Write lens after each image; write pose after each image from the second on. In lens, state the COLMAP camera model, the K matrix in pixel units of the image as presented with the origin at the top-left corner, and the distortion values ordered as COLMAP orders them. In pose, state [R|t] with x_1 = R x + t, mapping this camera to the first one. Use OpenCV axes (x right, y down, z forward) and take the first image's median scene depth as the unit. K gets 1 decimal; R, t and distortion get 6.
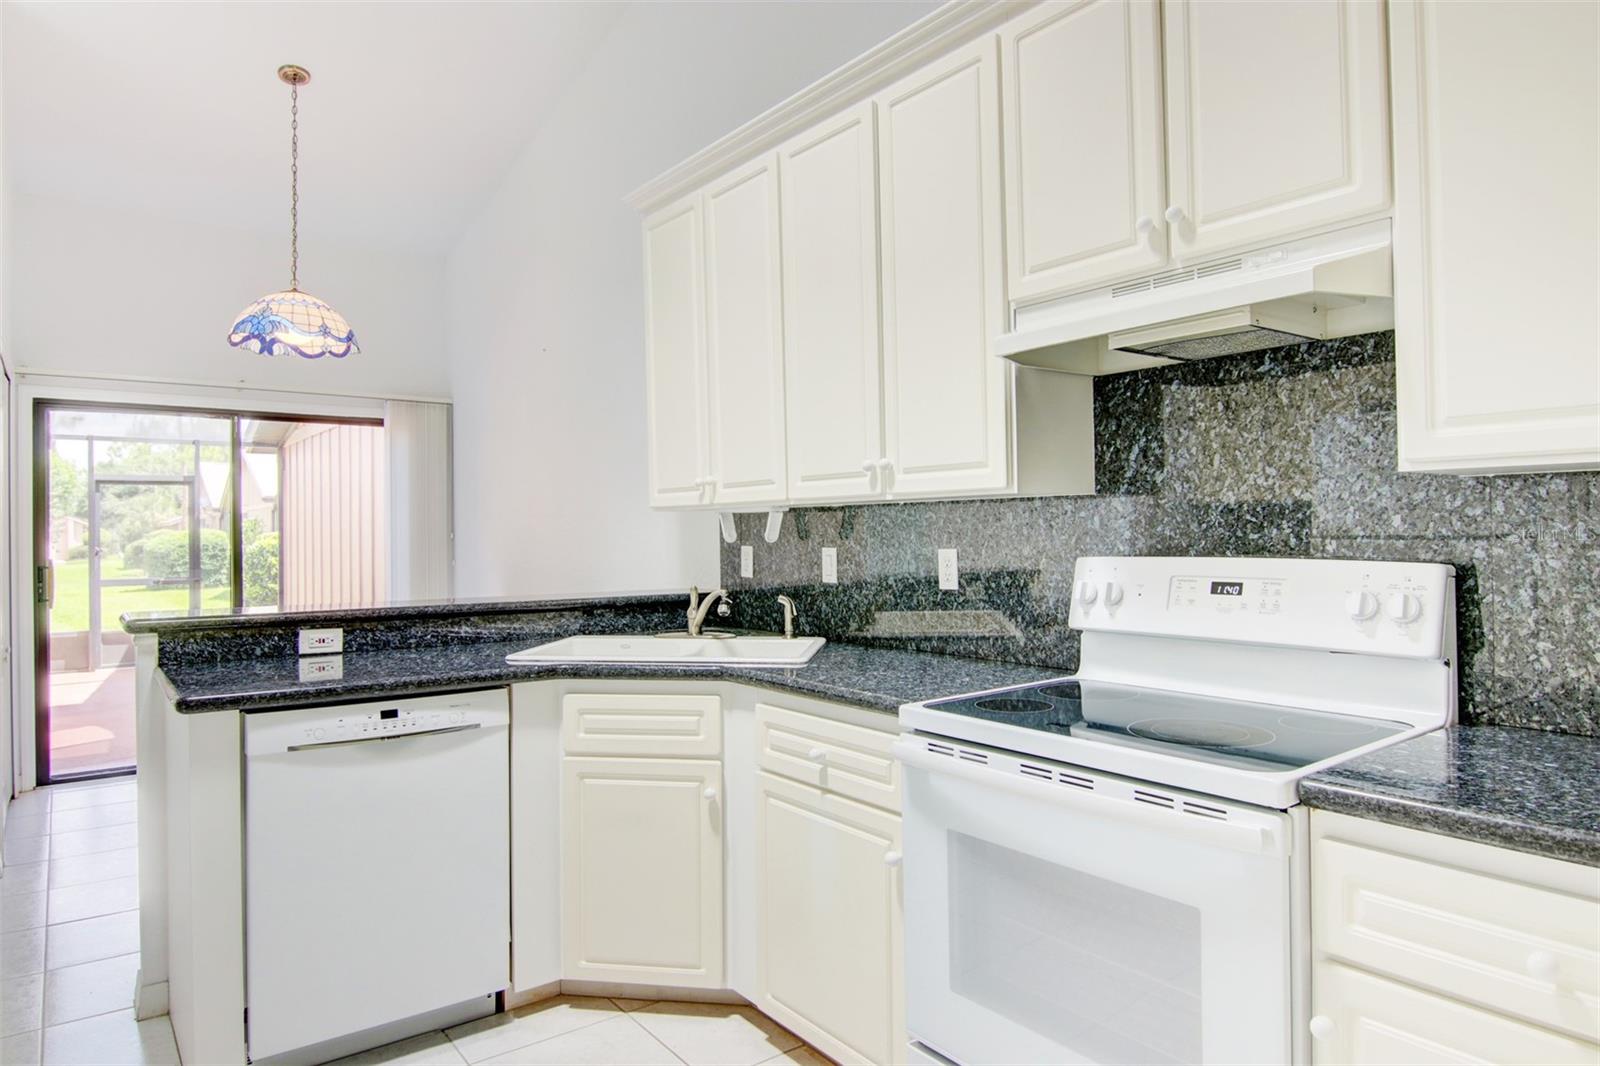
lens RADIAL K [[993.9, 0, 798.3], [0, 993.9, 519.1], [0, 0, 1]] dist [-0.003812, -0.001396]
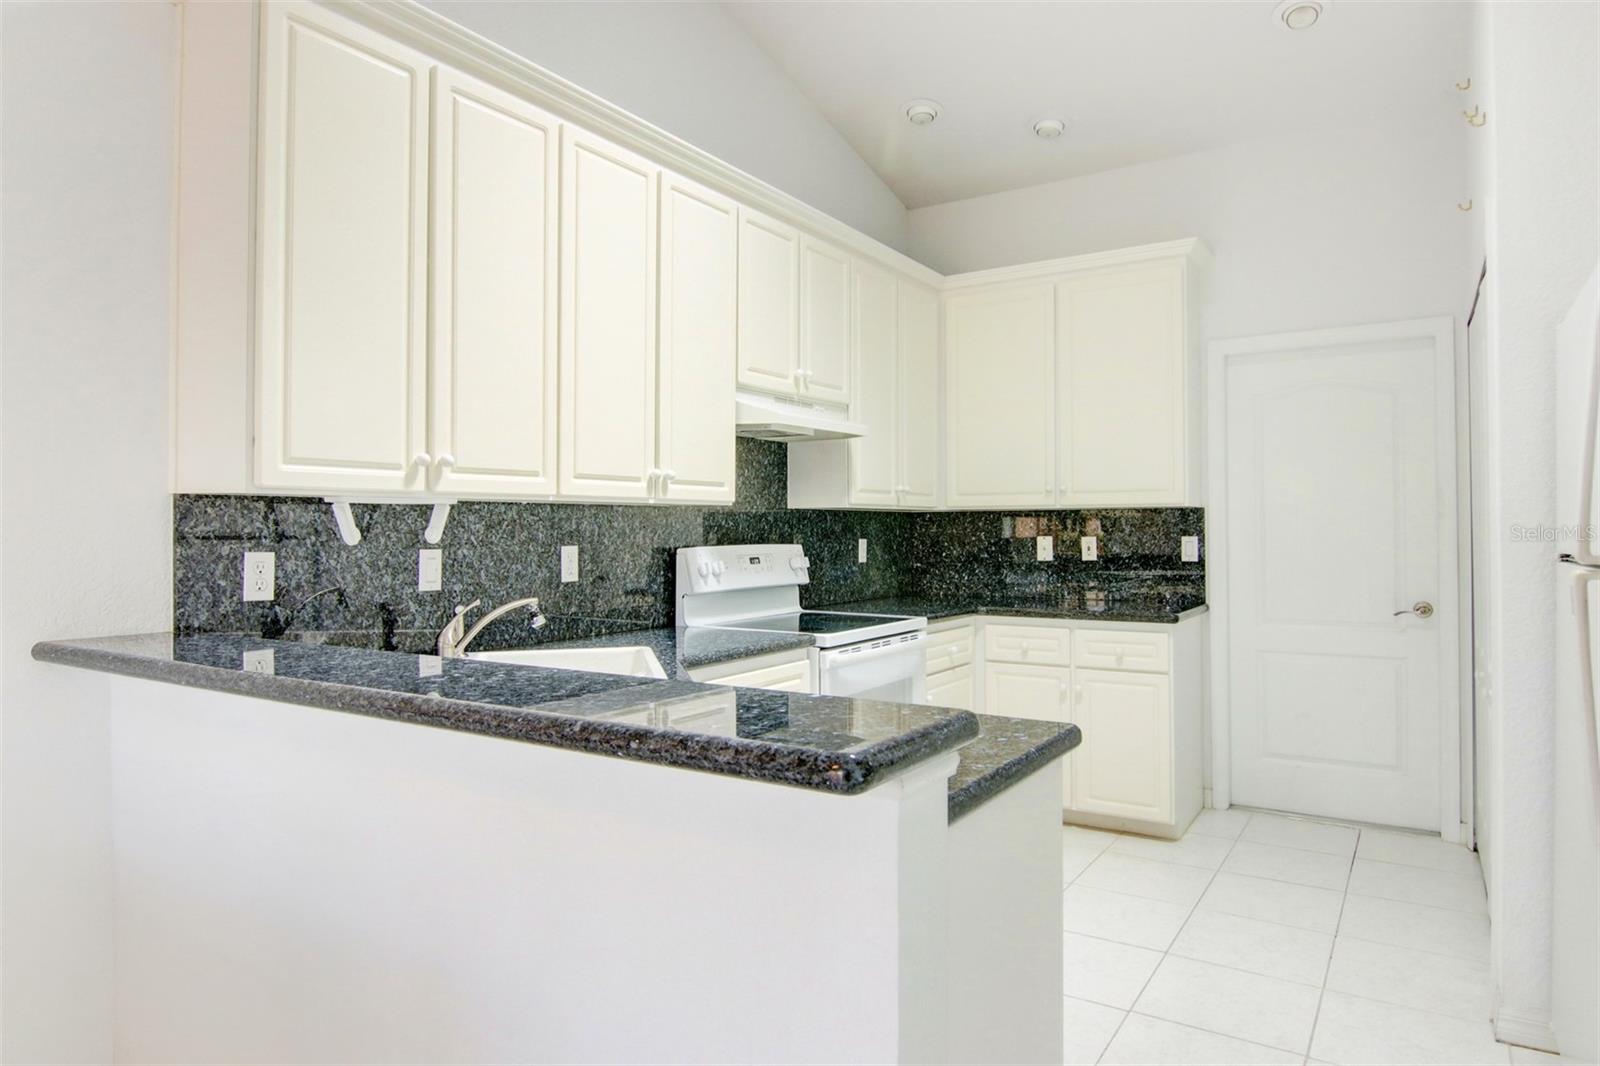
lens RADIAL K [[975.6, 0, 799.6], [0, 975.6, 527.4], [0, 0, 1]] dist [-0.000502, -0.000678]
pose [[-0.349778, 0.014005, 0.936728, -0.480453], [-0.003826, 0.999859, -0.016377, 0.012700], [-0.936825, -0.009312, -0.349675, 0.554940]]
